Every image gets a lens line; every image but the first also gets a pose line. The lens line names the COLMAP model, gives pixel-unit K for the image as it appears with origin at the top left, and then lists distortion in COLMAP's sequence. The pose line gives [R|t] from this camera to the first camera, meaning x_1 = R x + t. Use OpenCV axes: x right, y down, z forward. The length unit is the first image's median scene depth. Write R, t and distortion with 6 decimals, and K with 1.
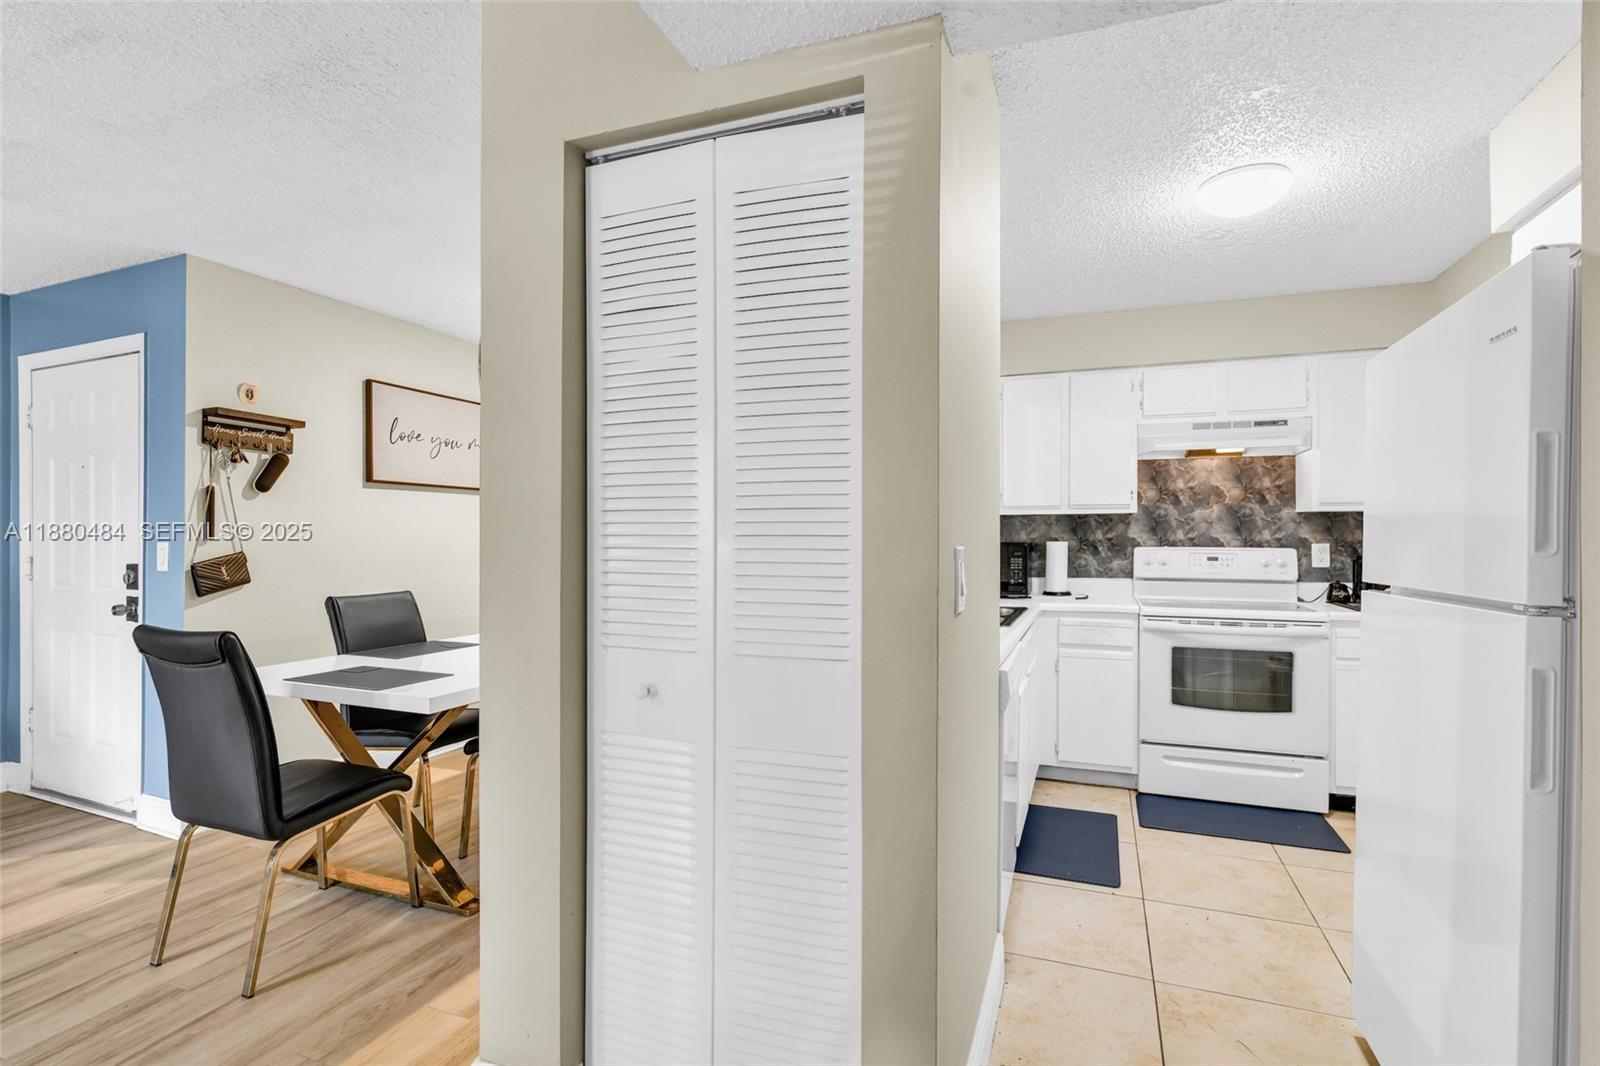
lens RADIAL K [[760.8, 0, 775.1], [0, 760.8, 540.4], [0, 0, 1]] dist [-0.020127, -0.000042]
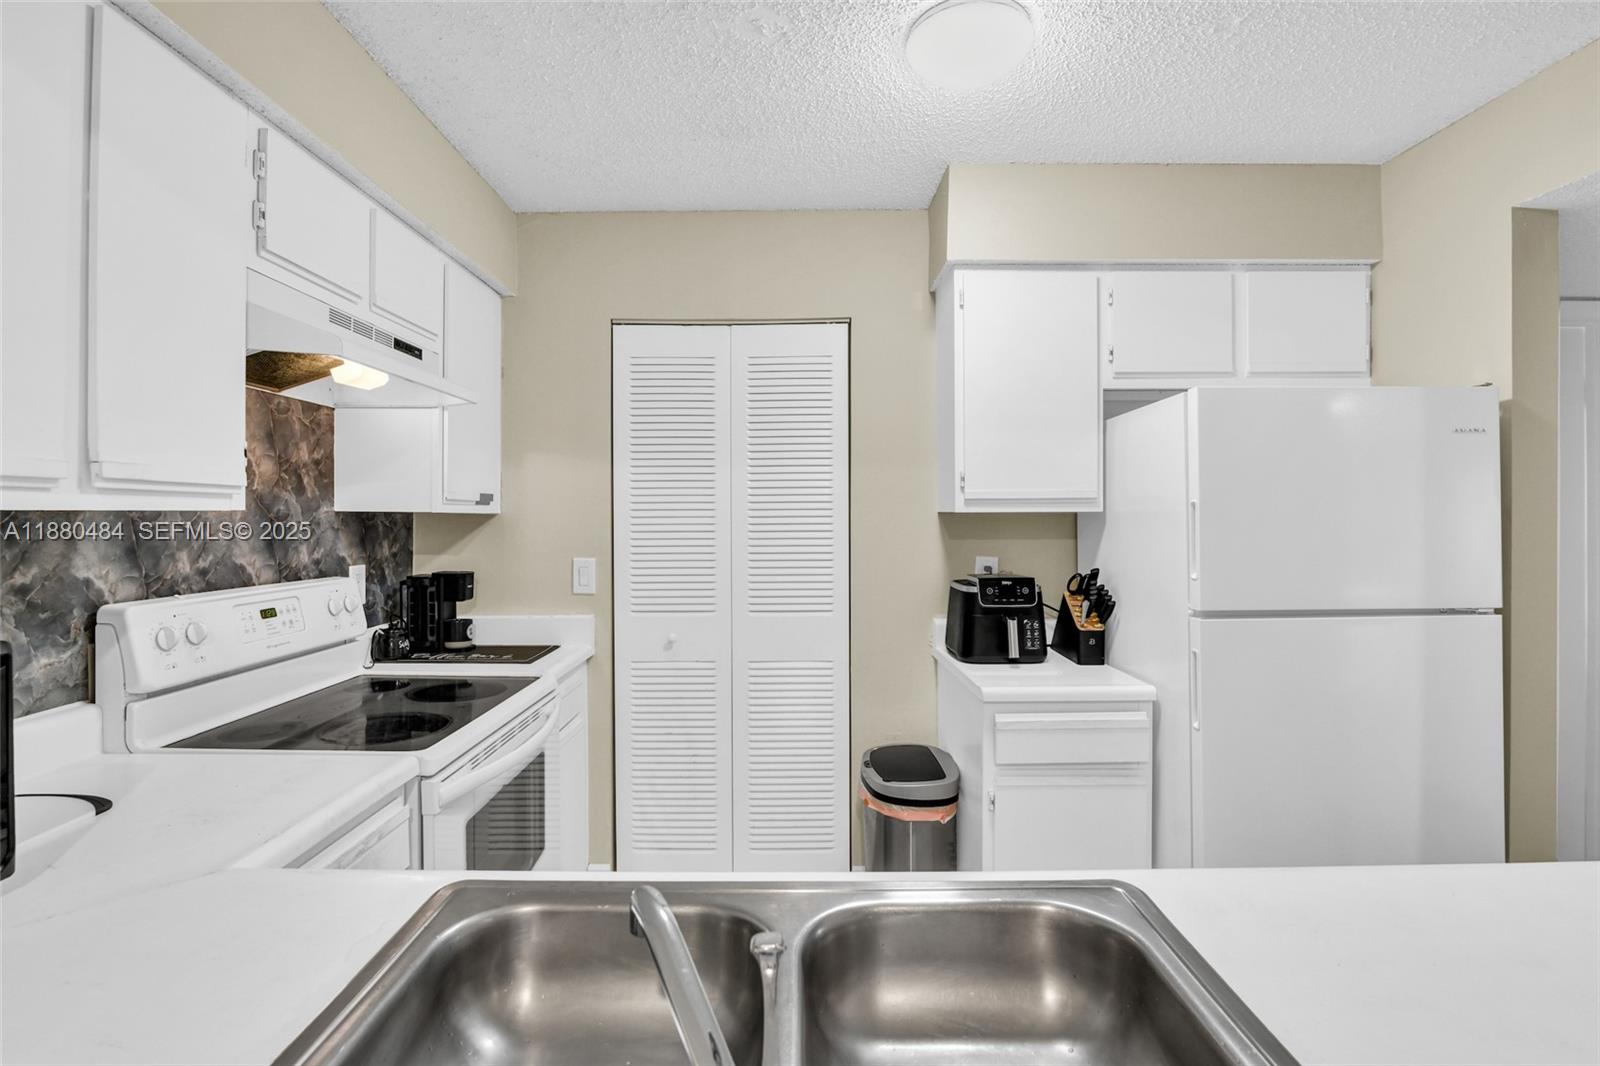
lens RADIAL K [[760.8, 0, 787.4], [0, 760.8, 524.1], [0, 0, 1]] dist [-0.020127, -0.000042]
pose [[-0.393936, -0.011622, 0.919064, 0.046966], [0.001747, 0.999909, 0.013394, -0.034056], [-0.919136, 0.006882, -0.393880, 0.892791]]
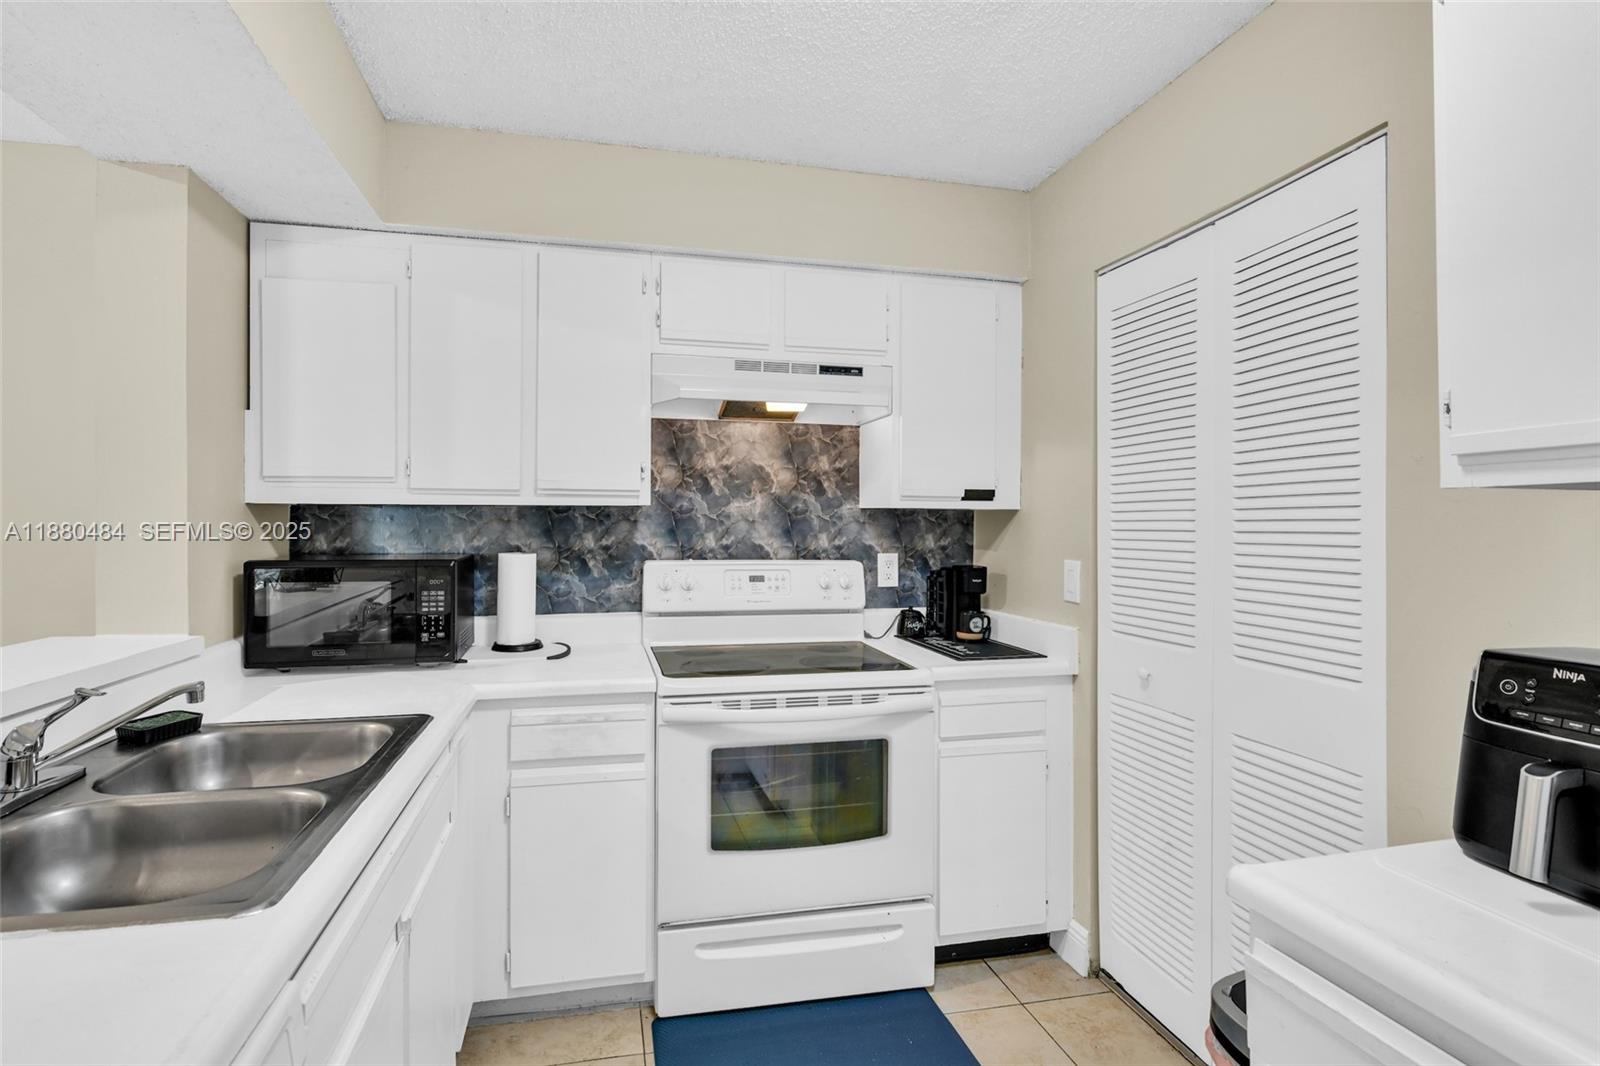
lens RADIAL K [[760.8, 0, 769.5], [0, 760.8, 527.5], [0, 0, 1]] dist [-0.020127, -0.000042]
pose [[0.813721, -0.001707, 0.581253, 0.211775], [-0.002201, 0.999979, 0.006017, -0.023141], [-0.581251, -0.006175, 0.813701, 0.467538]]
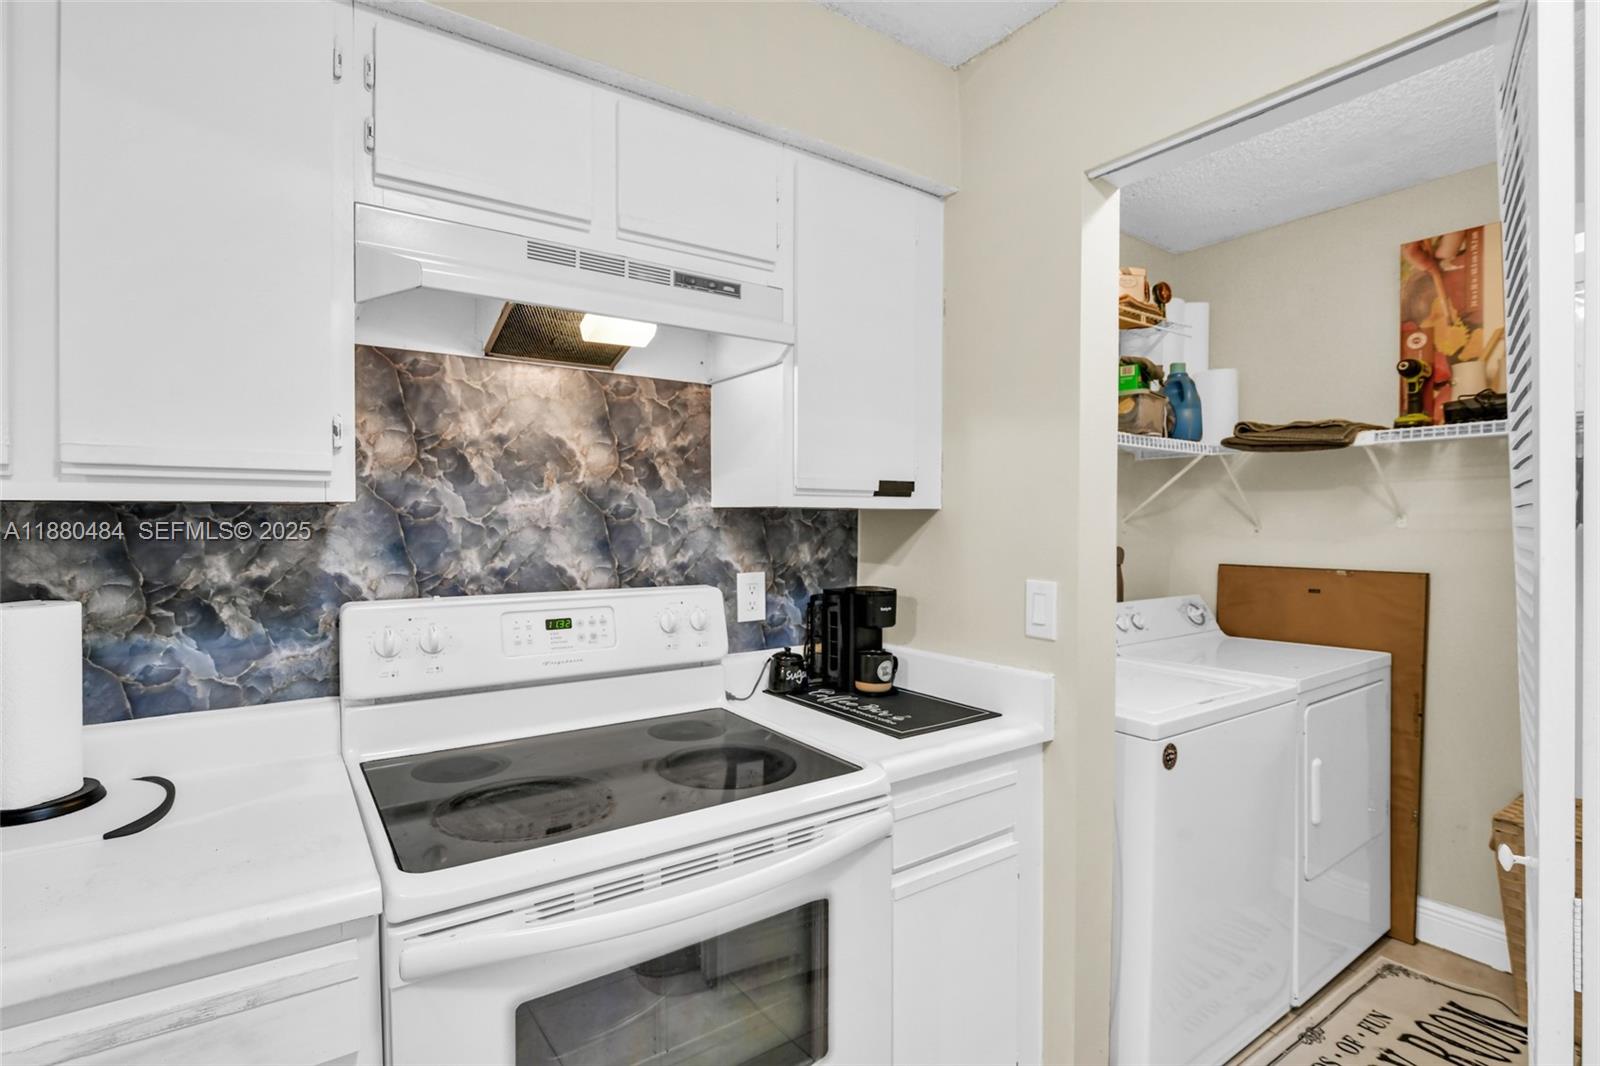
lens RADIAL K [[760.8, 0, 823.9], [0, 760.8, 534.3], [0, 0, 1]] dist [-0.020127, -0.000042]
pose [[0.515473, -0.017456, 0.856728, 0.315706], [0.004323, 0.999833, 0.017771, -0.028065], [-0.856895, -0.005457, 0.515462, 0.681914]]
